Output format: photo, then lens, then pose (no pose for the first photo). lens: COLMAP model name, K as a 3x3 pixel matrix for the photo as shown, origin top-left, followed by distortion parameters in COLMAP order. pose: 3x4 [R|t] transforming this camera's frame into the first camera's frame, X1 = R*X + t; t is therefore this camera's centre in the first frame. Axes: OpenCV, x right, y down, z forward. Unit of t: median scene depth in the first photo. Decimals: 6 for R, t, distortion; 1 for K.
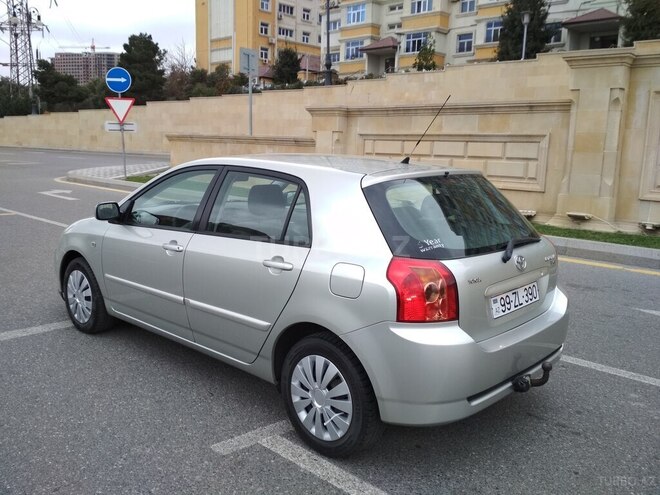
lens RADIAL K [[581.2, 0, 330.0], [0, 581.2, 247.5], [0, 0, 1]] dist [0.106622, -0.208879]
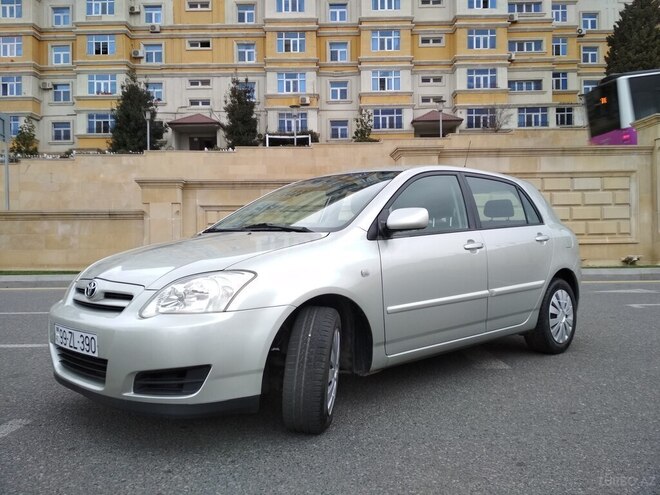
lens RADIAL K [[581.2, 0, 330.0], [0, 581.2, 247.5], [0, 0, 1]] dist [0.106622, -0.208879]
pose [[0.714439, -0.043114, 0.698368, -0.488344], [0.152578, 0.983680, -0.095362, 0.010528], [-0.682859, 0.174686, 0.709358, 0.123262]]
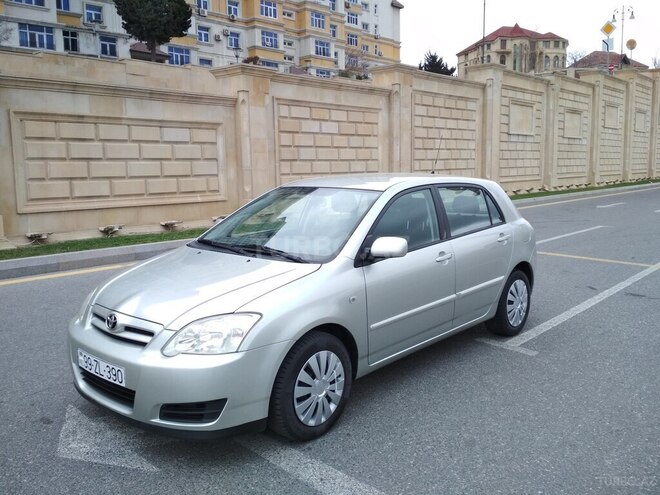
lens RADIAL K [[578.9, 0, 329.1], [0, 578.9, 249.4], [0, 0, 1]] dist [0.108075, -0.195408]
pose [[-0.022673, -0.168369, 0.985463, -0.366300], [0.183504, 0.968269, 0.169653, -0.066372], [-0.982758, 0.184682, 0.008943, 0.317468]]
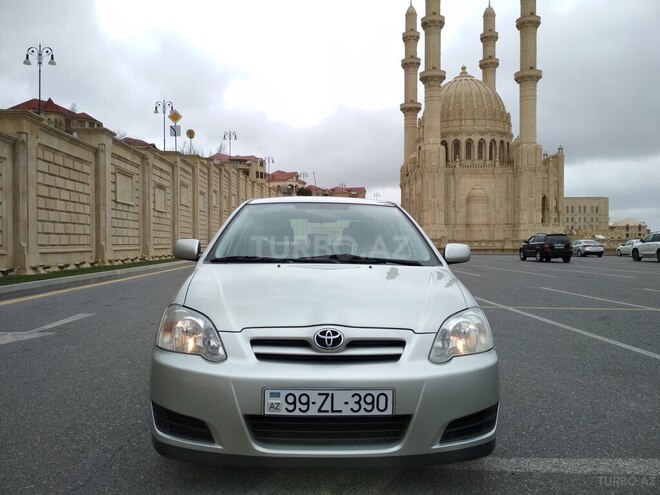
lens RADIAL K [[578.9, 0, 329.1], [0, 578.9, 249.4], [0, 0, 1]] dist [0.108075, -0.195408]
pose [[-0.709121, -0.037276, 0.704101, -0.261088], [0.099748, 0.983255, 0.152515, -0.067339], [-0.697995, 0.178384, -0.693528, 0.523410]]
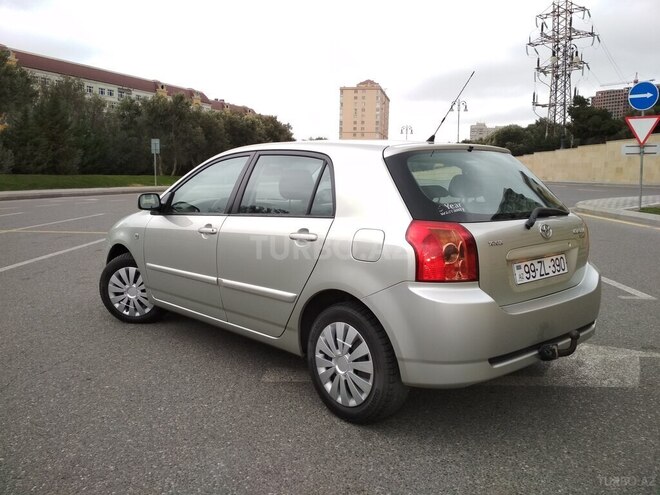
lens RADIAL K [[583.6, 0, 331.1], [0, 583.6, 247.1], [0, 0, 1]] dist [0.120211, -0.235369]
pose [[0.670044, 0.071811, -0.738840, -0.012742], [-0.118311, 0.992918, -0.010789, -0.002157], [0.732832, 0.094642, 0.673795, 0.126674]]
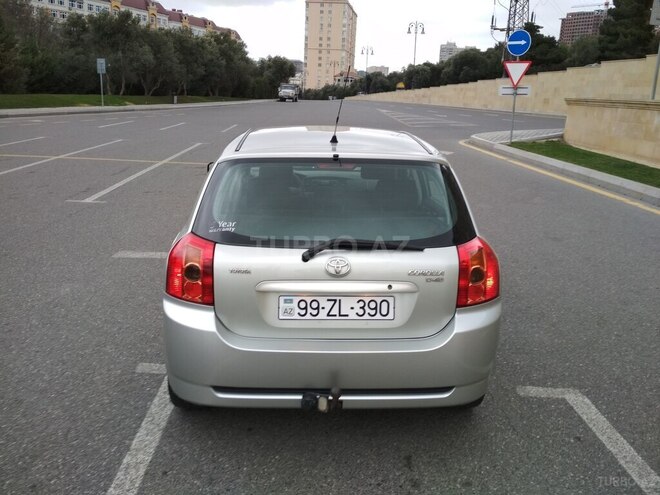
lens RADIAL K [[583.6, 0, 331.1], [0, 583.6, 247.1], [0, 0, 1]] dist [0.120211, -0.235369]
pose [[0.709492, 0.173467, -0.683030, 0.190895], [-0.132225, 0.984786, 0.112755, -0.020612], [0.692198, 0.010315, 0.721634, 0.081383]]
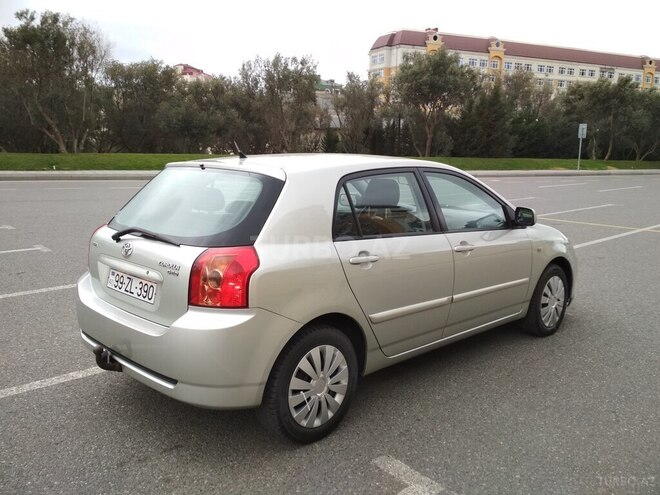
lens RADIAL K [[584.1, 0, 330.0], [0, 584.1, 247.5], [0, 0, 1]] dist [0.109313, -0.190514]
pose [[-0.034941, 0.142561, -0.989169, 0.282279], [-0.197088, 0.969353, 0.146667, -0.041736], [0.979763, 0.200078, -0.005773, 0.287924]]
